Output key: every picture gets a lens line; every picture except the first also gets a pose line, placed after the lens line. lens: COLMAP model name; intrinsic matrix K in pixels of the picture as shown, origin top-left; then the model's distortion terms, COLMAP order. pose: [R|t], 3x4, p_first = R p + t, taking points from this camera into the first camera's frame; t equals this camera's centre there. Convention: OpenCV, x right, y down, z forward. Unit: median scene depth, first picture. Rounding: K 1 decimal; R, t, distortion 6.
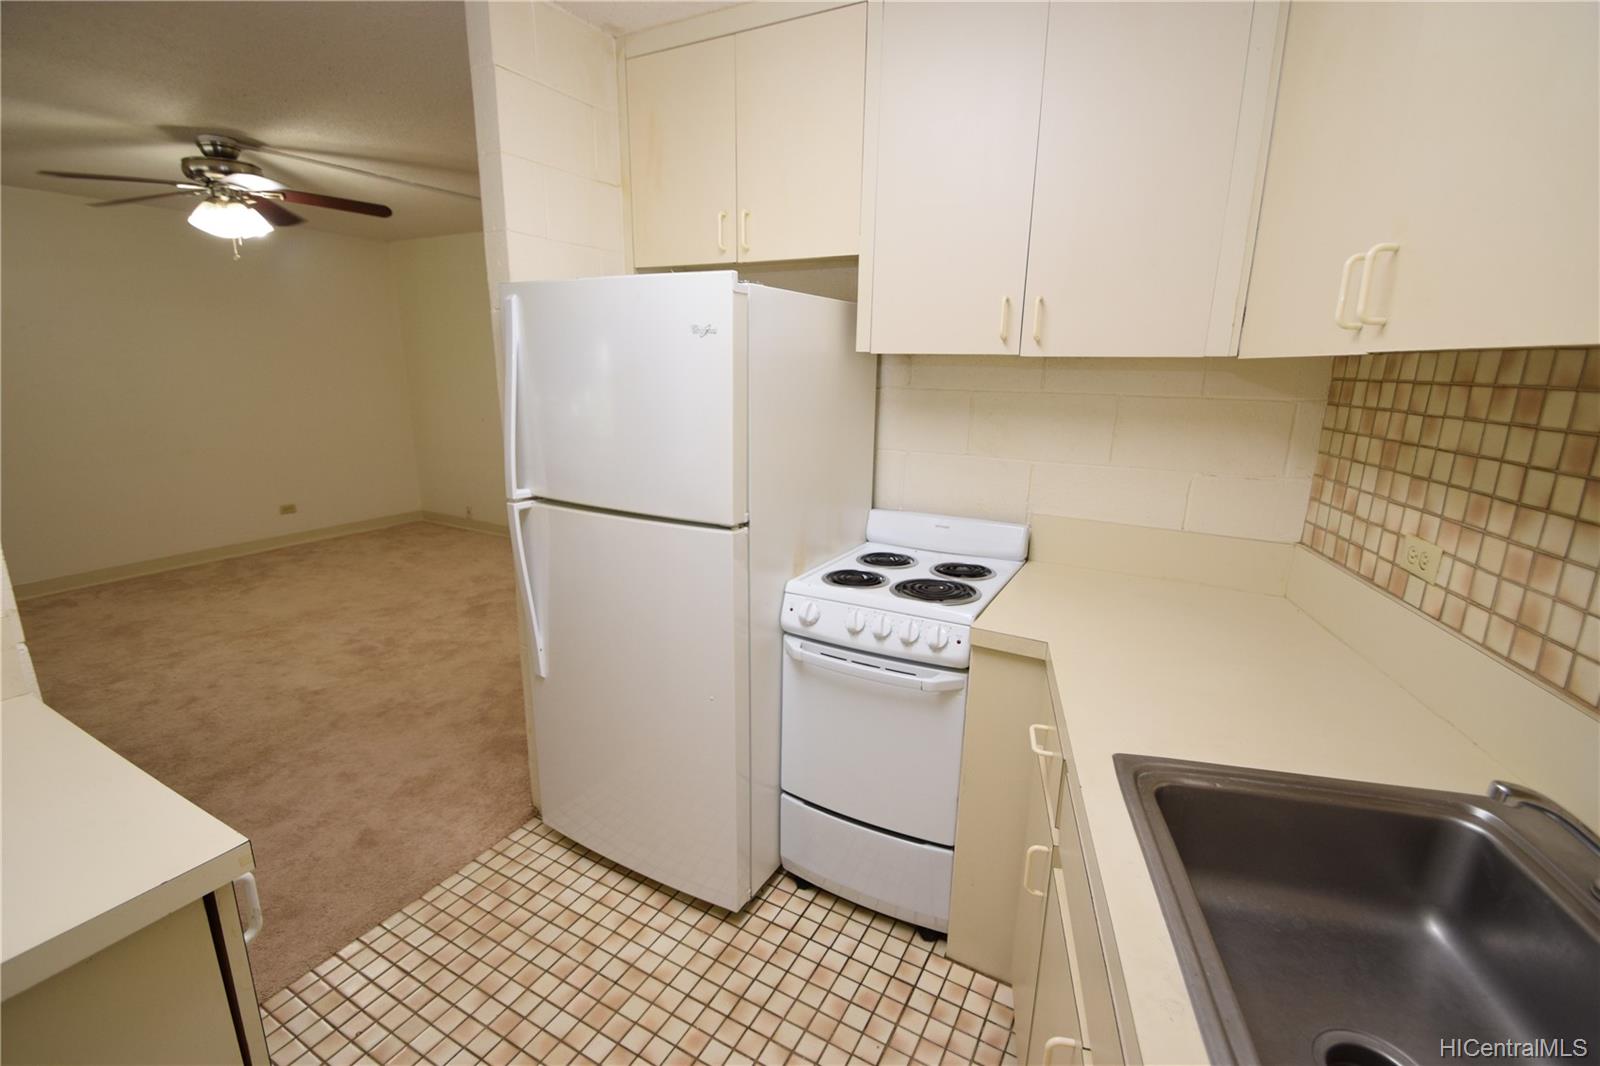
lens RADIAL K [[699.6, 0, 800.4], [0, 699.6, 536.5], [0, 0, 1]] dist [0.011250, -0.014470]
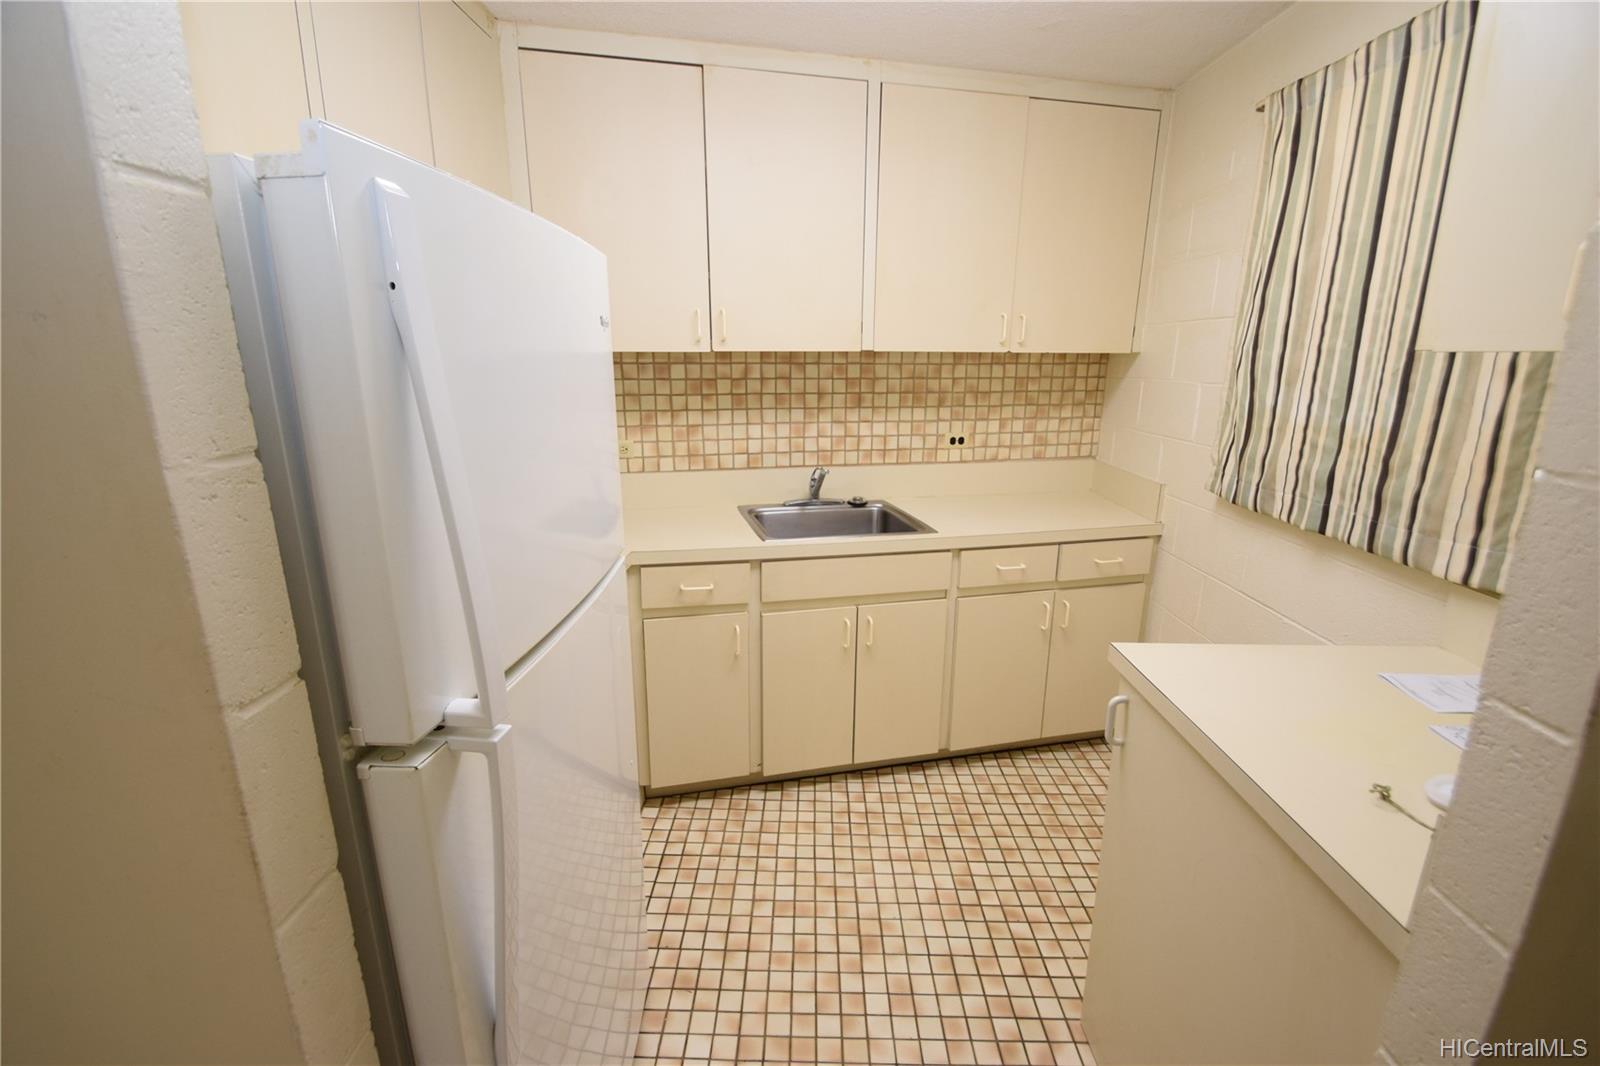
lens RADIAL K [[699.6, 0, 798.1], [0, 699.6, 538.5], [0, 0, 1]] dist [0.011250, -0.014470]
pose [[-0.466887, -0.238027, 0.851680, -0.803373], [0.200847, 0.909383, 0.364258, -0.256334], [-0.861206, 0.341125, -0.376772, 0.972933]]
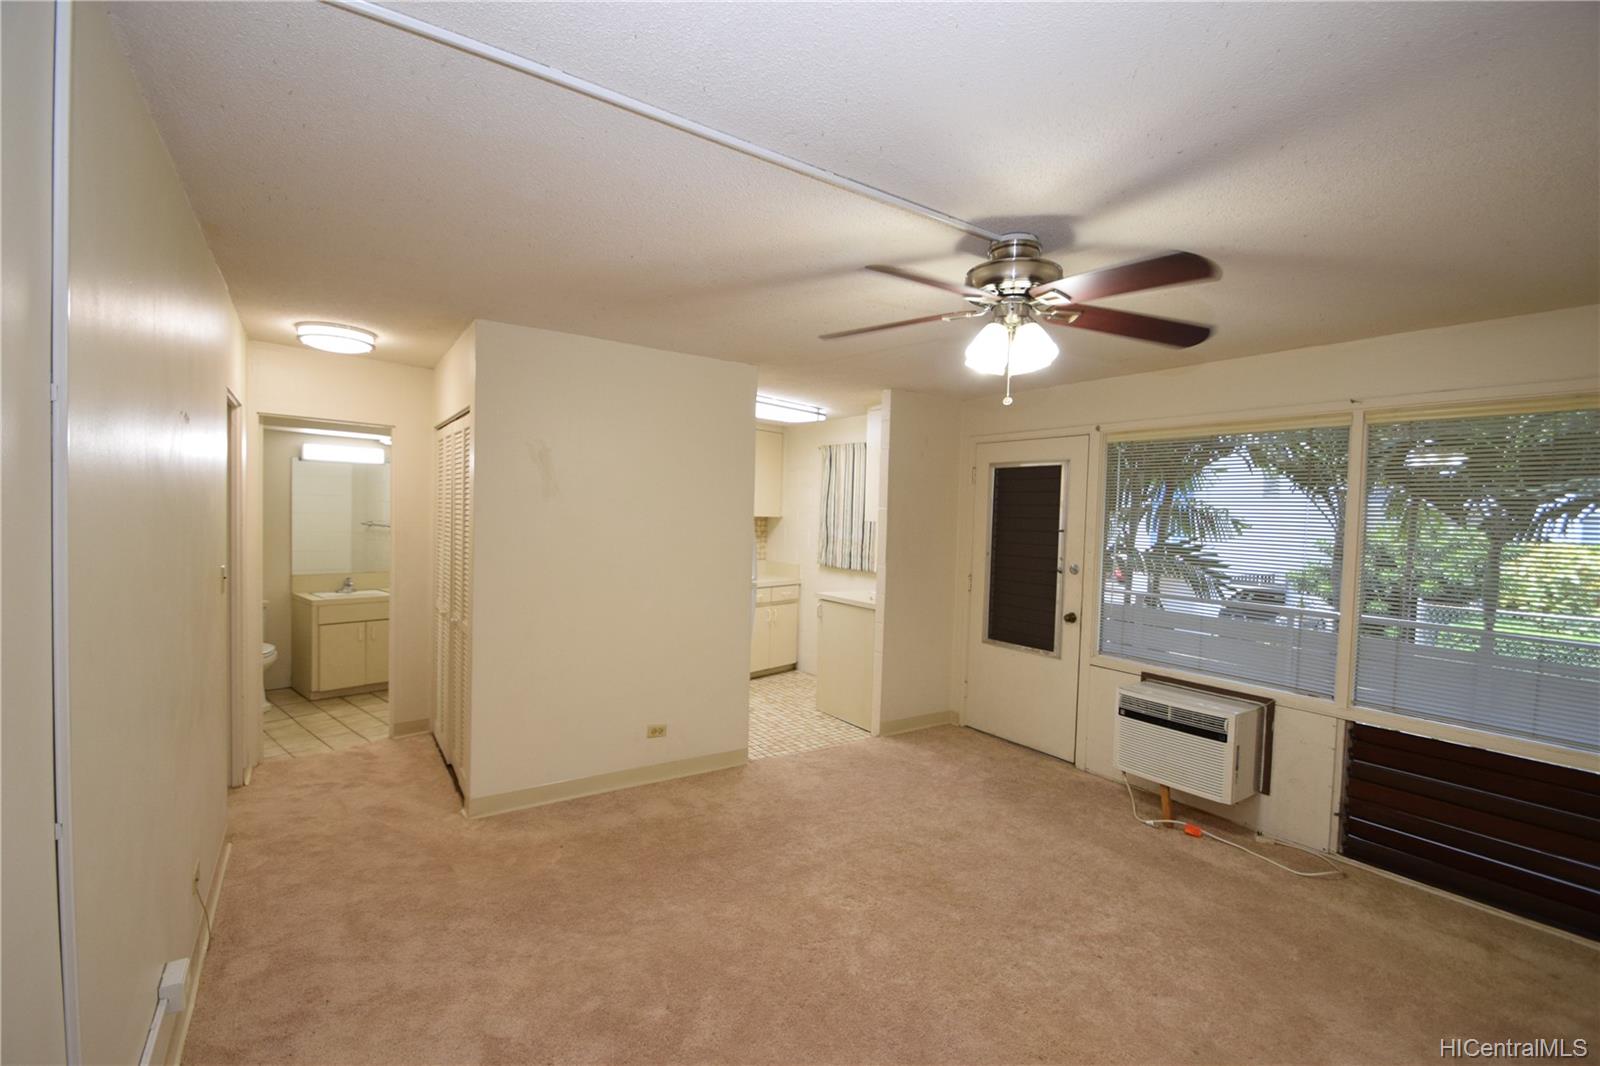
lens RADIAL K [[699.6, 0, 801.3], [0, 699.6, 538.1], [0, 0, 1]] dist [0.011250, -0.014470]
pose [[-0.891084, -0.055887, 0.450384, -1.607128], [0.067914, 0.964794, 0.254086, -0.782278], [-0.448728, 0.256999, -0.855917, 2.917264]]
